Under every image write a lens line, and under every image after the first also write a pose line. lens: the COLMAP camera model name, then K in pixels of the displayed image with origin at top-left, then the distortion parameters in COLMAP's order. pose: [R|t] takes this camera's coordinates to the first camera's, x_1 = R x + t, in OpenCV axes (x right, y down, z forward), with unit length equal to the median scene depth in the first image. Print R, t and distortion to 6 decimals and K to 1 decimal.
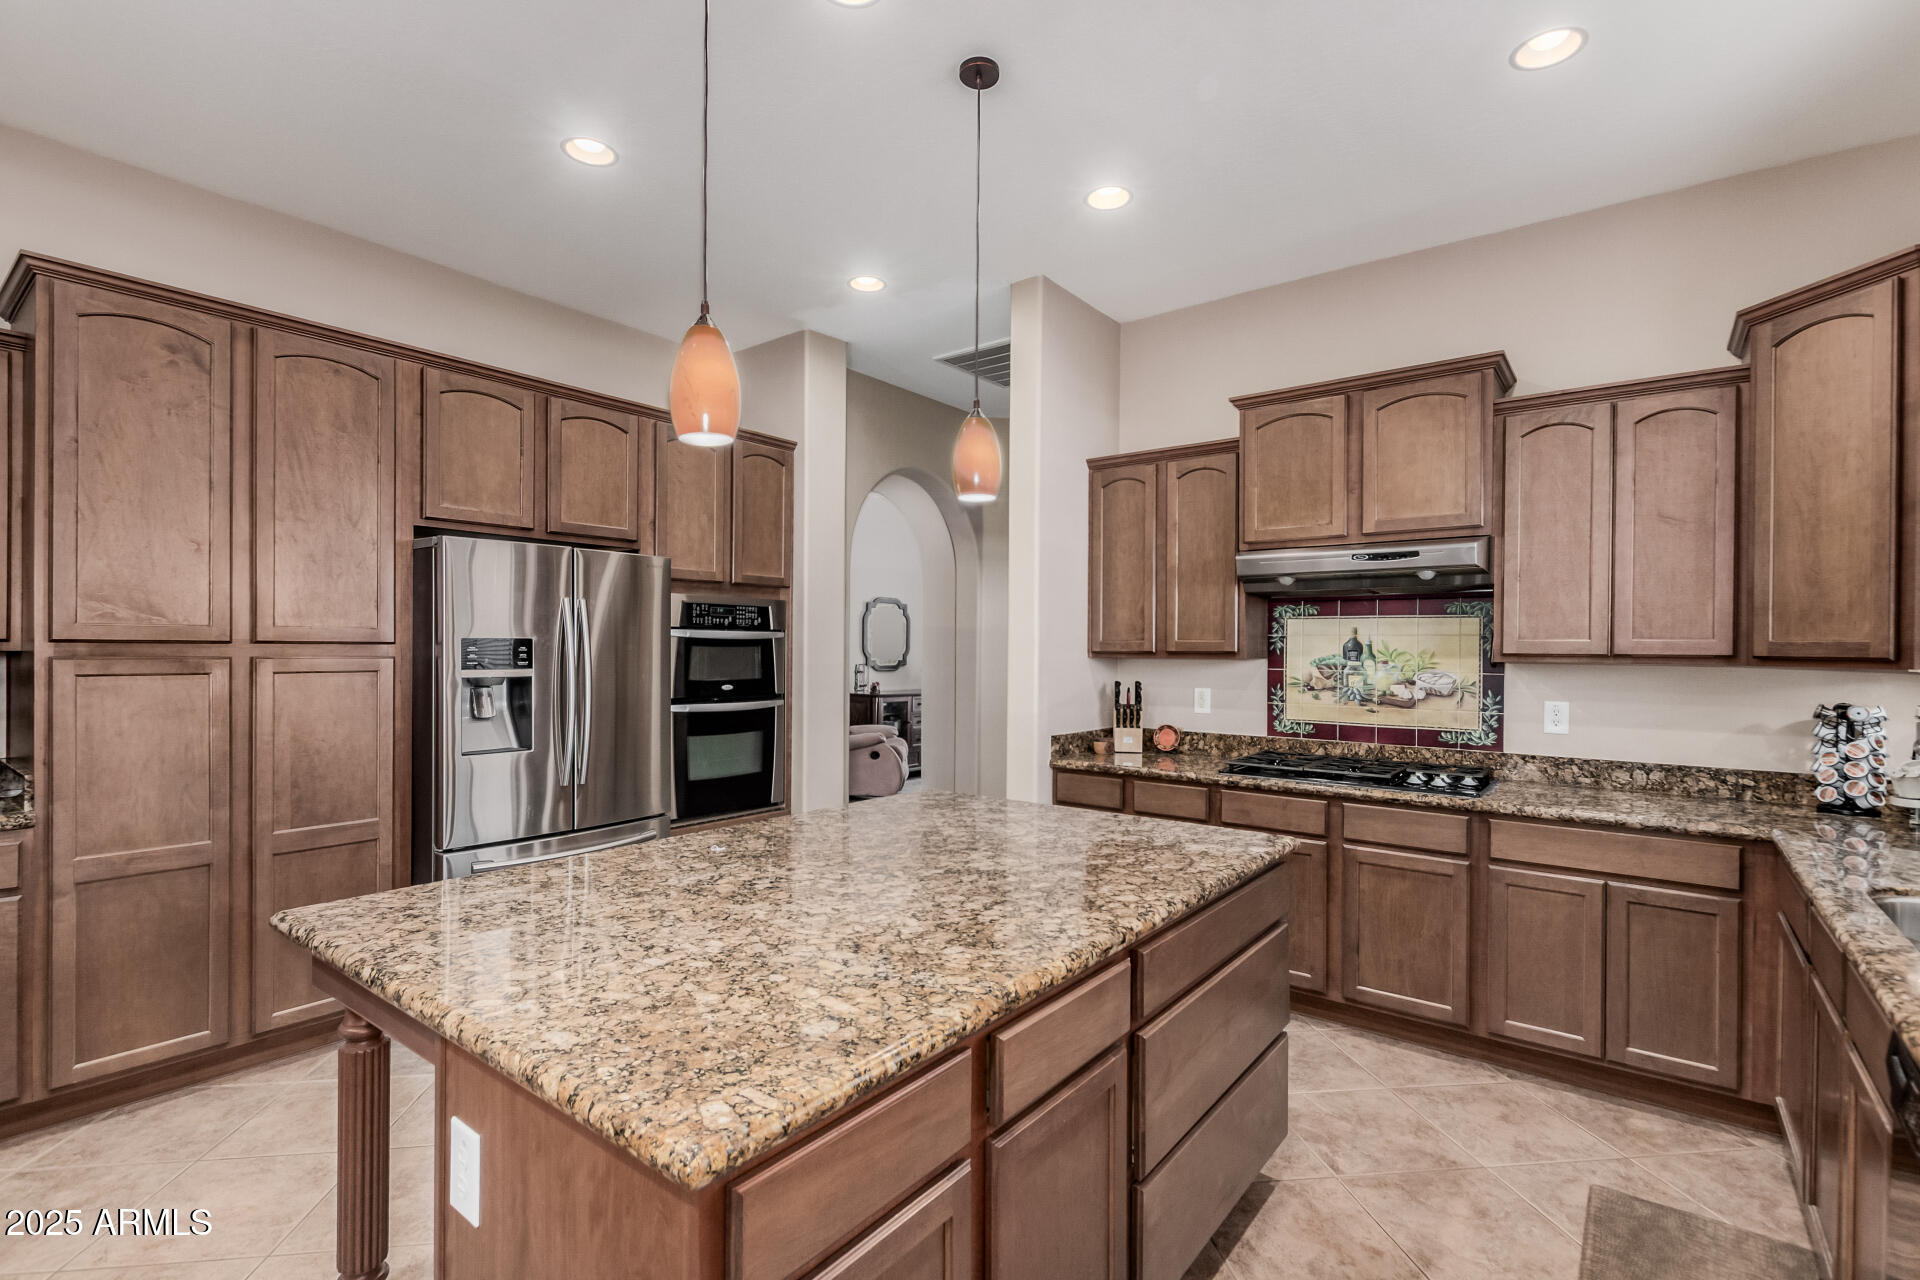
lens RADIAL K [[879.7, 0, 955.2], [0, 879.7, 644.9], [0, 0, 1]] dist [0.011704, -0.004354]
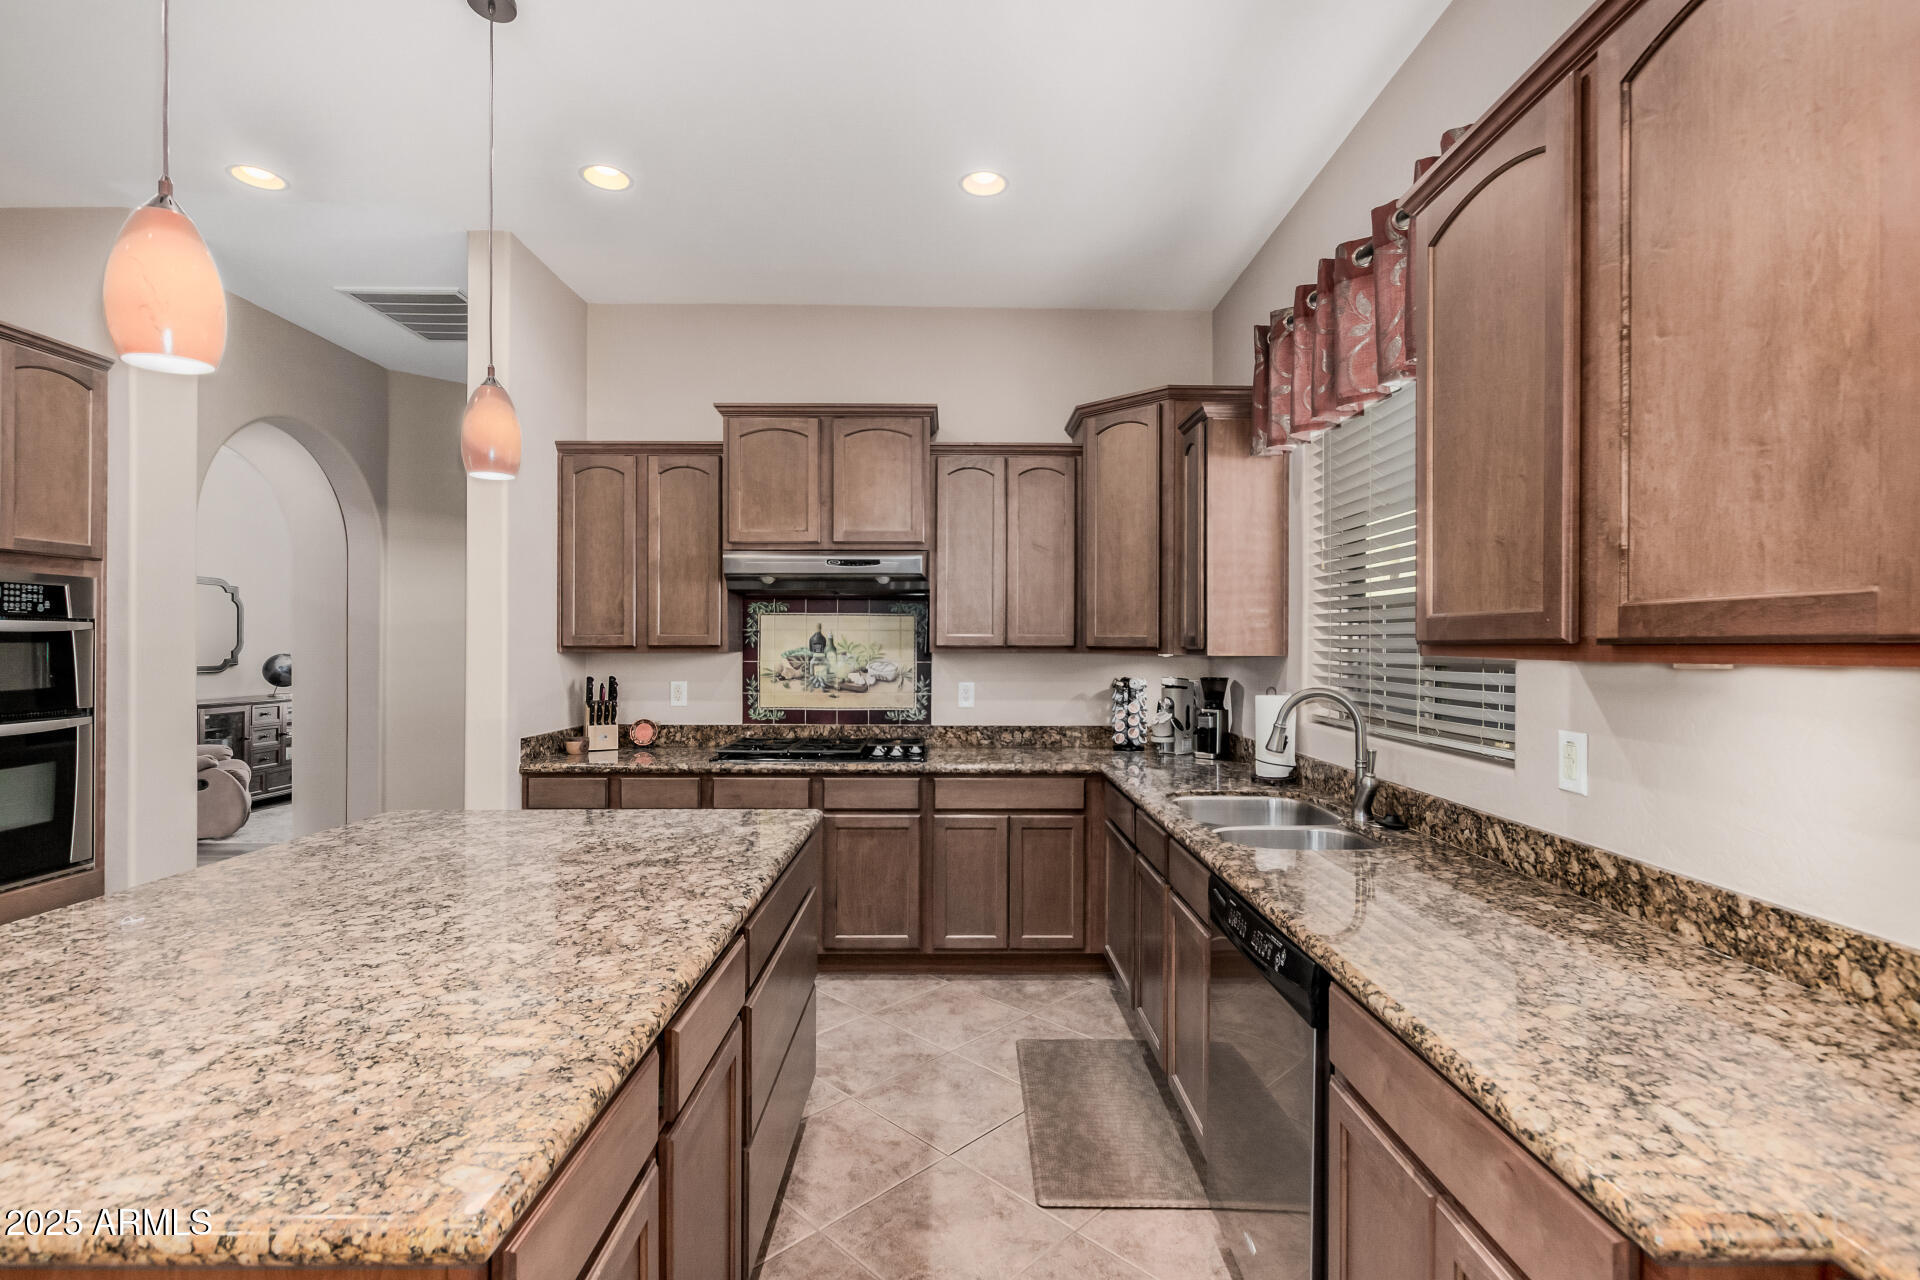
lens RADIAL K [[879.7, 0, 953.3], [0, 879.7, 636.0], [0, 0, 1]] dist [0.011704, -0.004354]
pose [[0.786427, 0.000412, 0.617683, -0.140185], [0.000974, 0.999998, -0.001907, -0.001520], [-0.617682, 0.002101, 0.786425, 0.003595]]
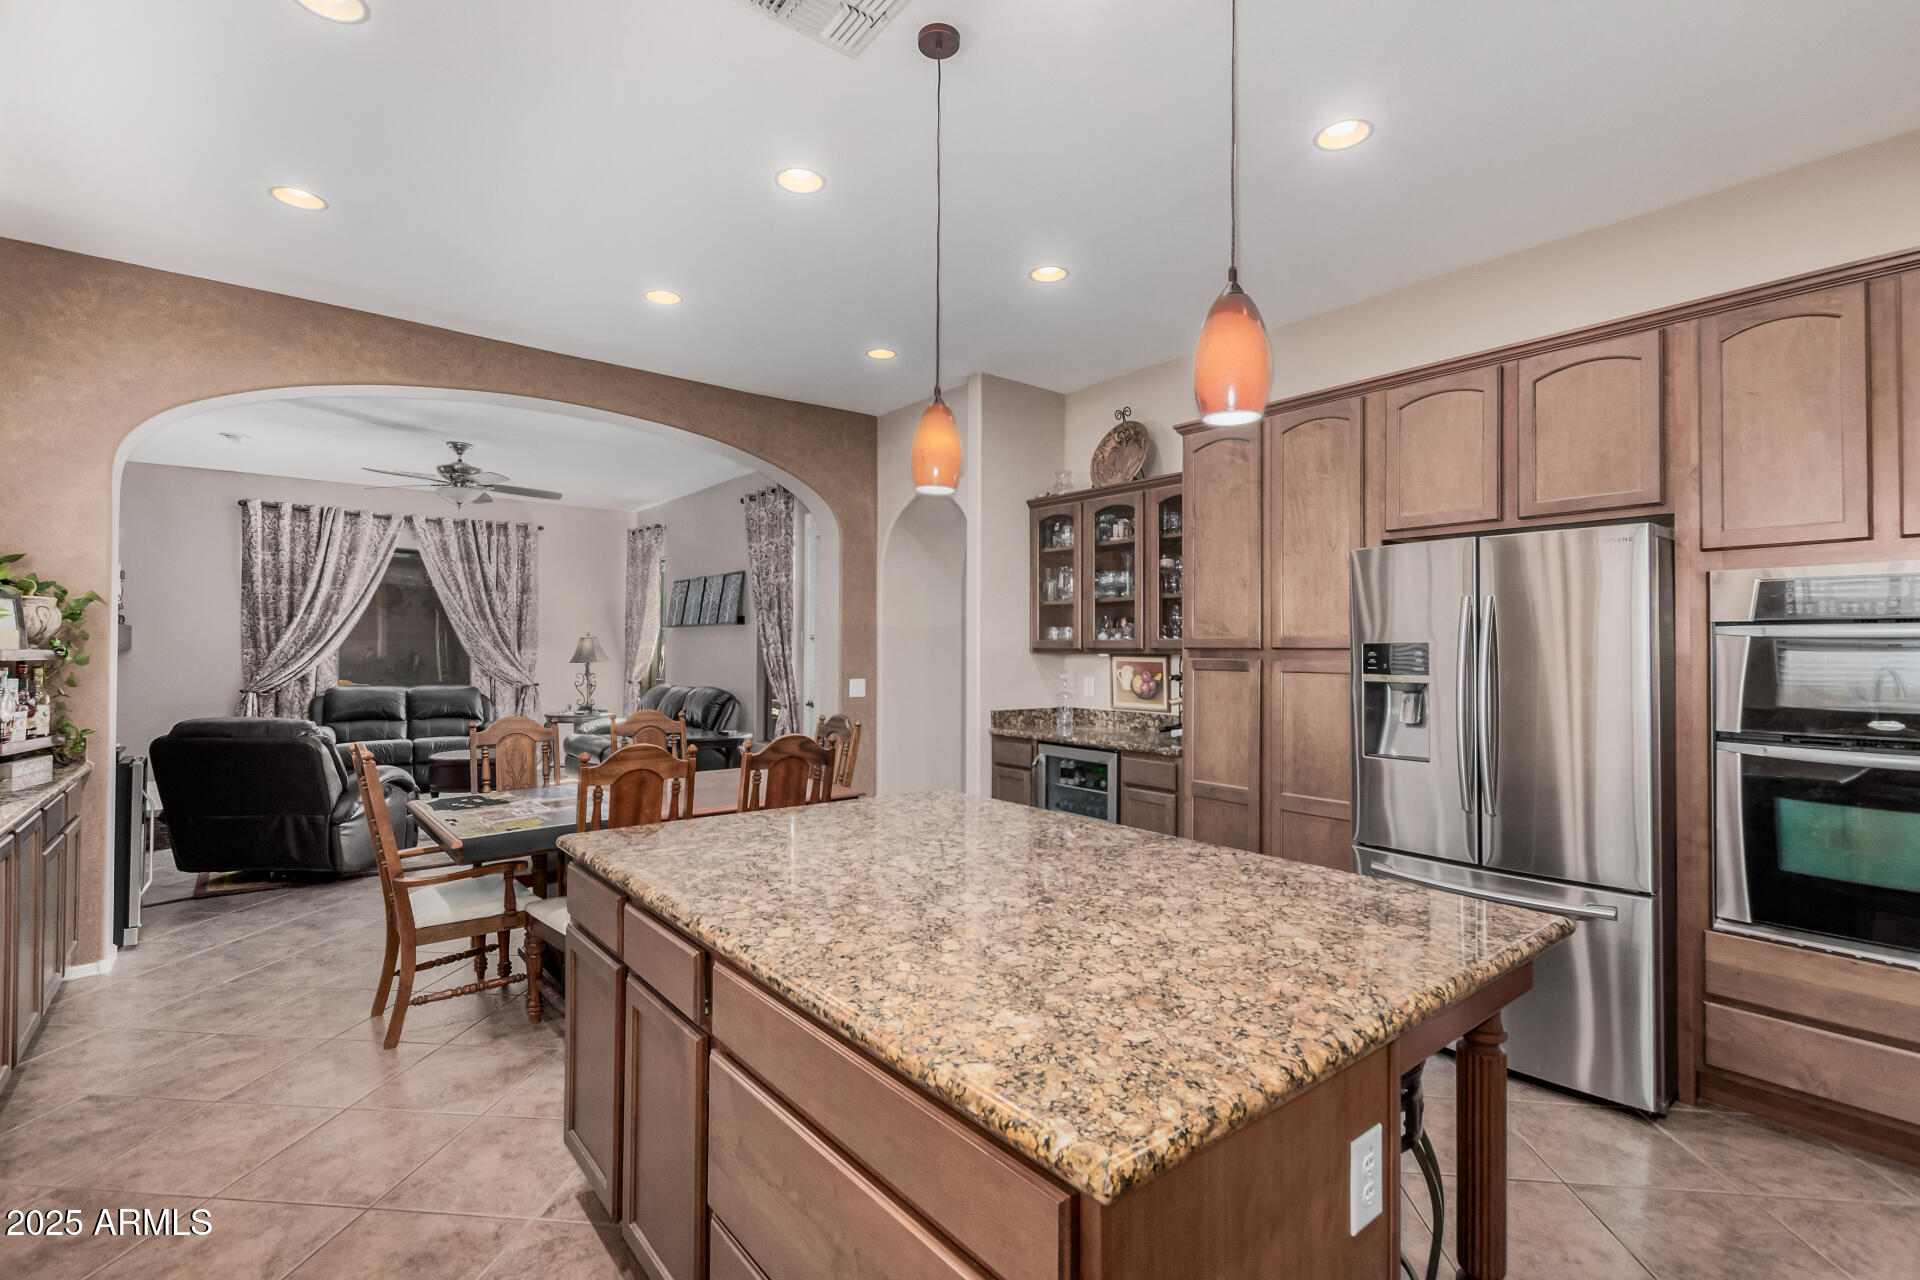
lens RADIAL K [[879.7, 0, 961.0], [0, 879.7, 631.9], [0, 0, 1]] dist [0.011704, -0.004354]
pose [[-0.219037, -0.024958, -0.975397, 0.613186], [-0.001709, 0.999681, -0.025196, 0.006056], [0.975715, -0.003852, -0.219010, 0.821566]]
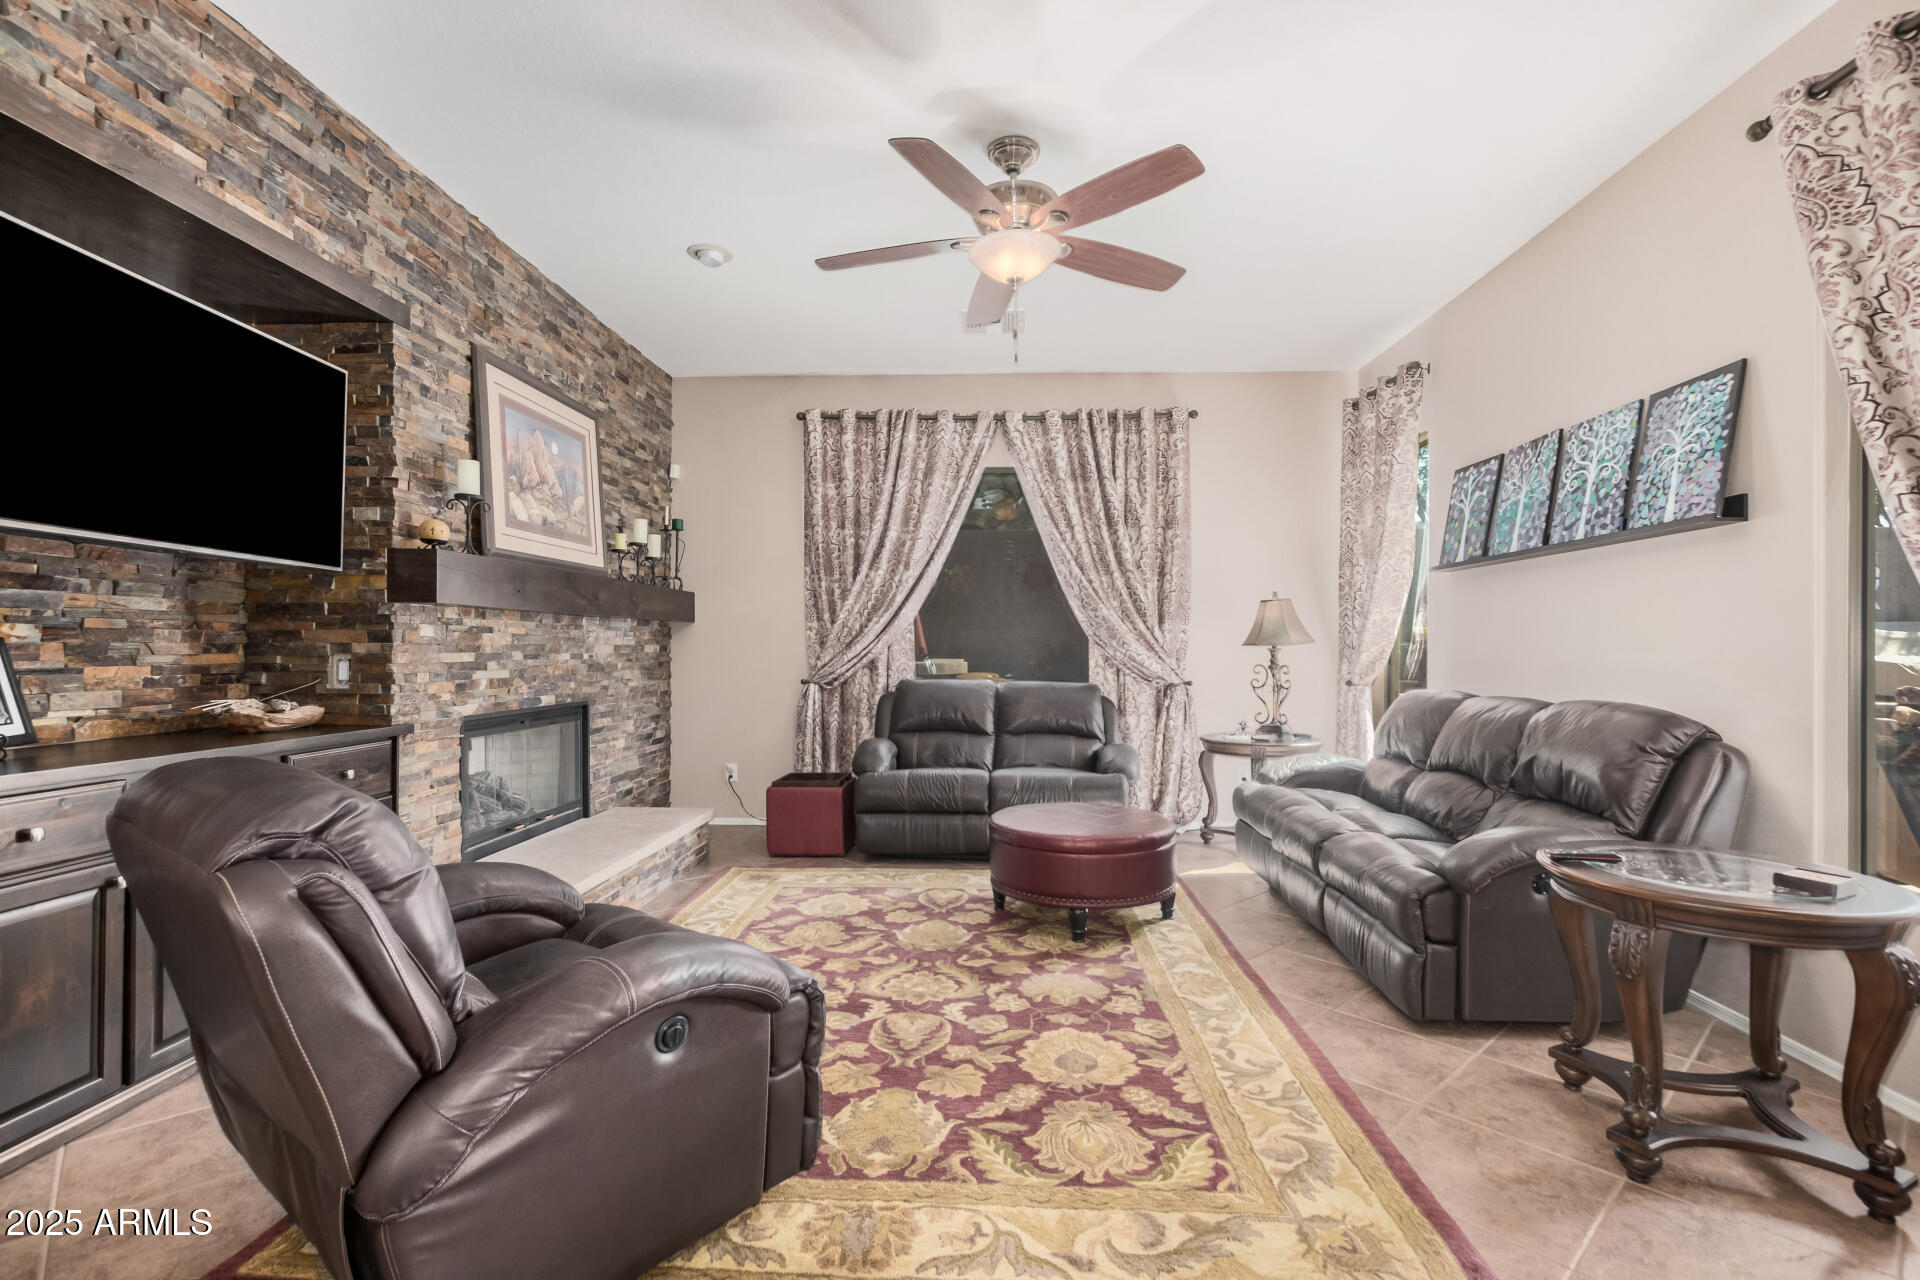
lens RADIAL K [[879.7, 0, 971.6], [0, 879.7, 643.0], [0, 0, 1]] dist [0.011704, -0.004354]
pose [[-0.803949, -0.012048, -0.594576, -0.752393], [-0.007343, 0.999920, -0.010332, 0.058692], [0.594653, -0.003940, -0.803973, -0.197962]]
